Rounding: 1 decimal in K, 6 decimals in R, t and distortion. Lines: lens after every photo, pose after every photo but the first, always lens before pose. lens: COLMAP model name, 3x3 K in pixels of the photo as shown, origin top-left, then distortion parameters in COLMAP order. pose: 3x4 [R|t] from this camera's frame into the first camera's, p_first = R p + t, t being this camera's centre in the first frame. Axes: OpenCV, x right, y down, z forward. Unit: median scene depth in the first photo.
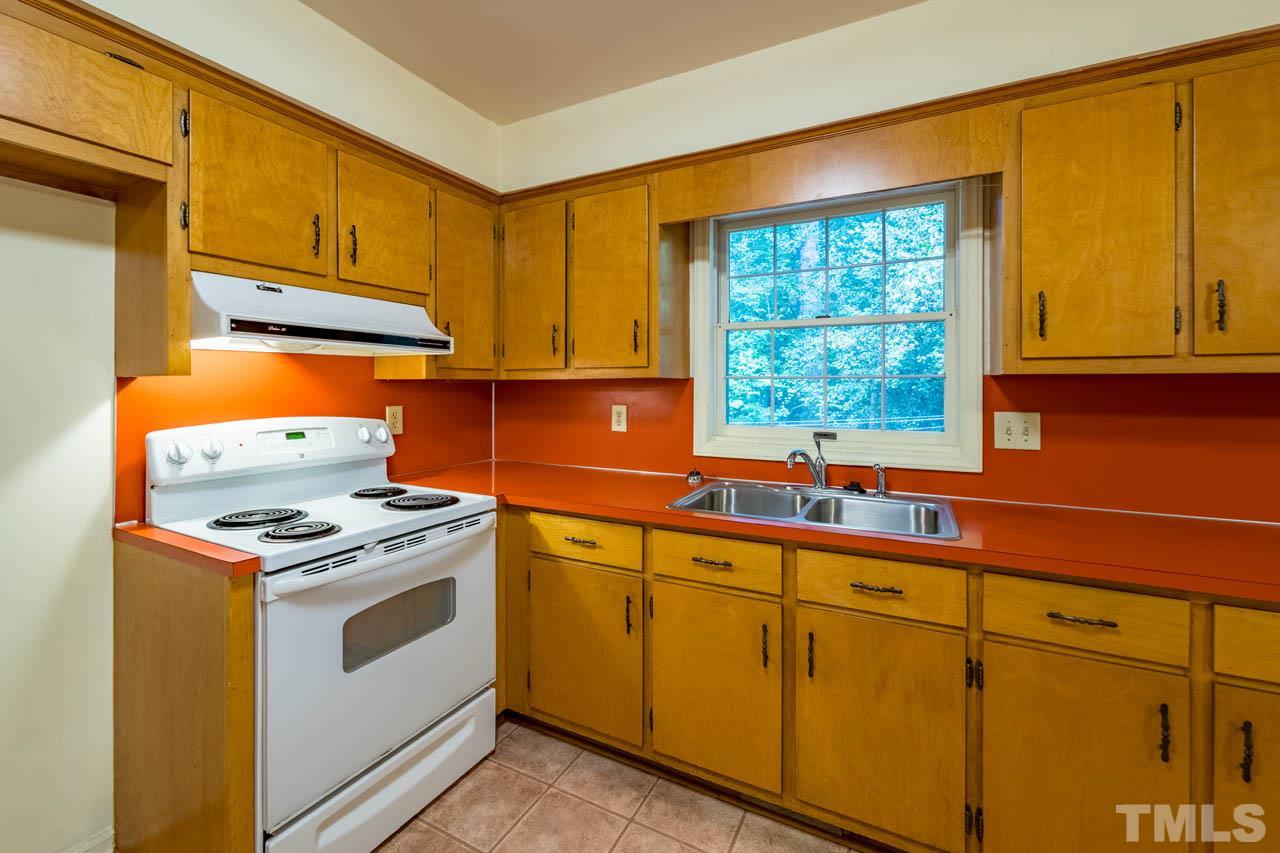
lens RADIAL K [[548.4, 0, 630.5], [0, 548.4, 382.5], [0, 0, 1]] dist [-0.006813, 0.002039]
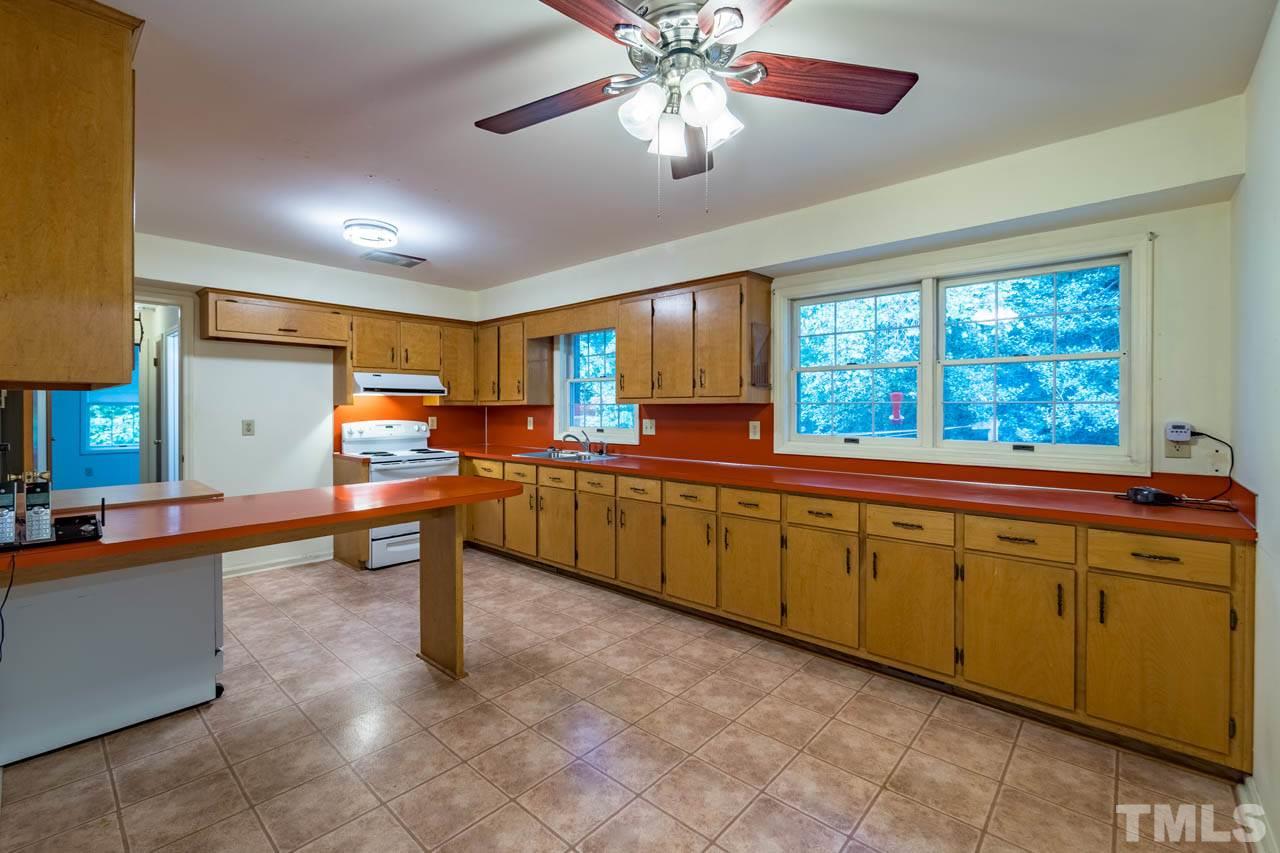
lens RADIAL K [[548.4, 0, 631.5], [0, 548.4, 410.5], [0, 0, 1]] dist [-0.006813, 0.002039]
pose [[0.970342, 0.001040, -0.241732, 1.189897], [0.001656, 0.999939, 0.010950, -0.010745], [0.241729, -0.011025, 0.970281, -1.318194]]
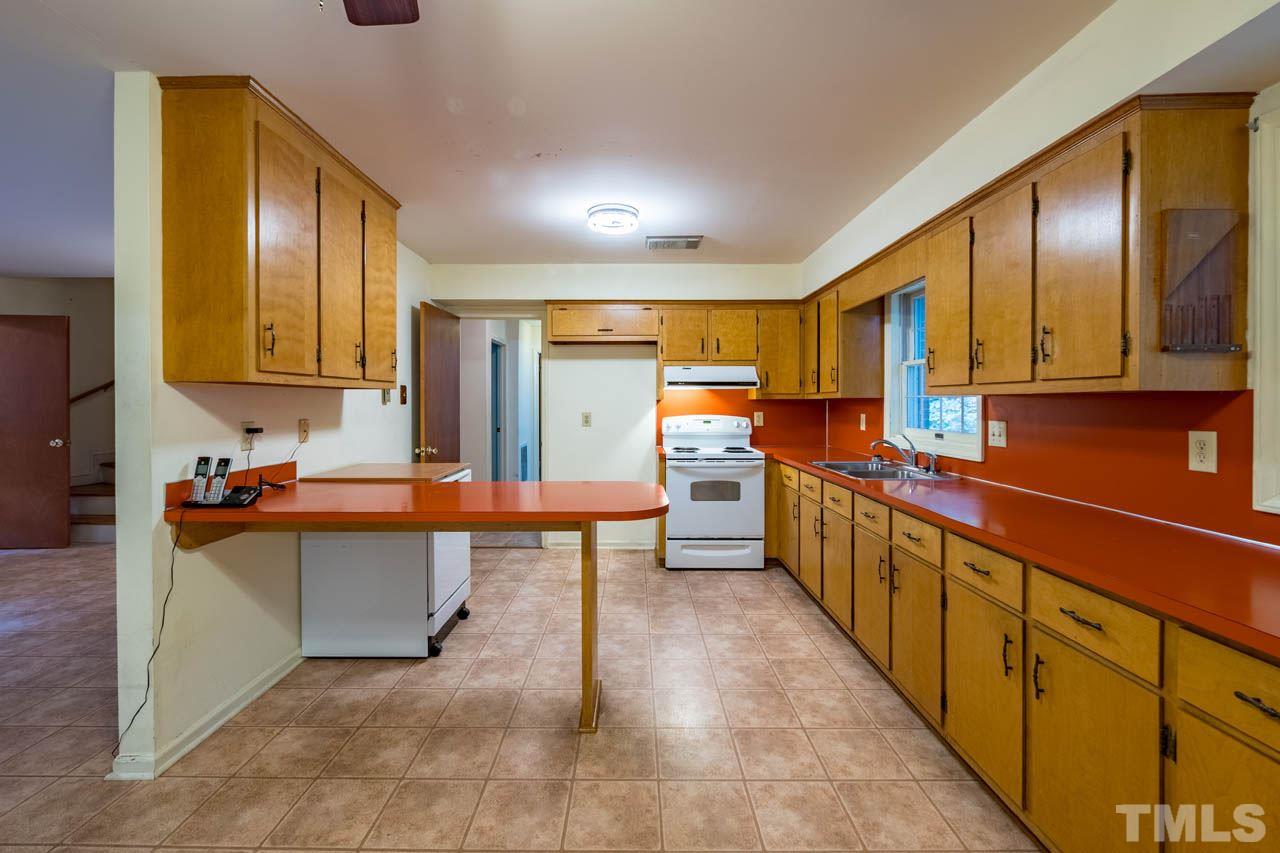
lens RADIAL K [[548.4, 0, 635.9], [0, 548.4, 405.8], [0, 0, 1]] dist [-0.006813, 0.002039]
pose [[0.474151, 0.005185, -0.880428, 1.487810], [0.006174, 0.999938, 0.009213, -0.004167], [0.880422, -0.009804, 0.474090, -0.502317]]
